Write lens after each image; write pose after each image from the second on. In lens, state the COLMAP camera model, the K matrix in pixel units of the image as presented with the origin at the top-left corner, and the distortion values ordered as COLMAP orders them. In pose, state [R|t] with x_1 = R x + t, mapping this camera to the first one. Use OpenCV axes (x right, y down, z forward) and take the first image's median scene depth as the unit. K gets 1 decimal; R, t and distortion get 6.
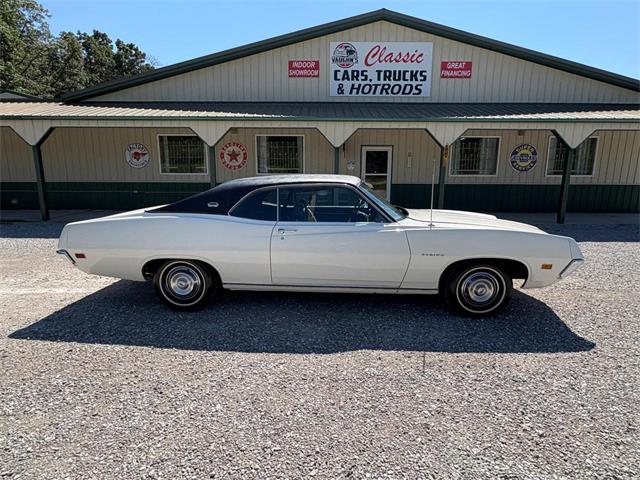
lens RADIAL K [[366.7, 0, 320.6], [0, 366.7, 241.5], [0, 0, 1]] dist [-0.004061, 0.003319]
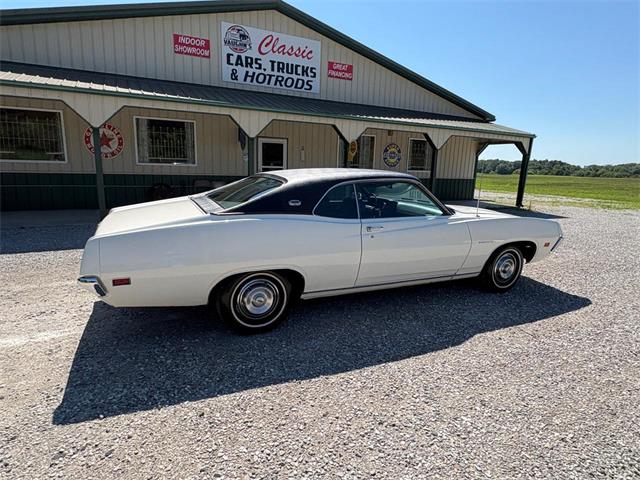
lens RADIAL K [[366.7, 0, 321.4], [0, 366.7, 238.2], [0, 0, 1]] dist [-0.004061, 0.003319]
pose [[0.885923, -0.069940, 0.458529, -0.248814], [0.063648, 0.997546, 0.029183, -0.015340], [-0.459445, 0.003331, 0.888200, 0.083134]]
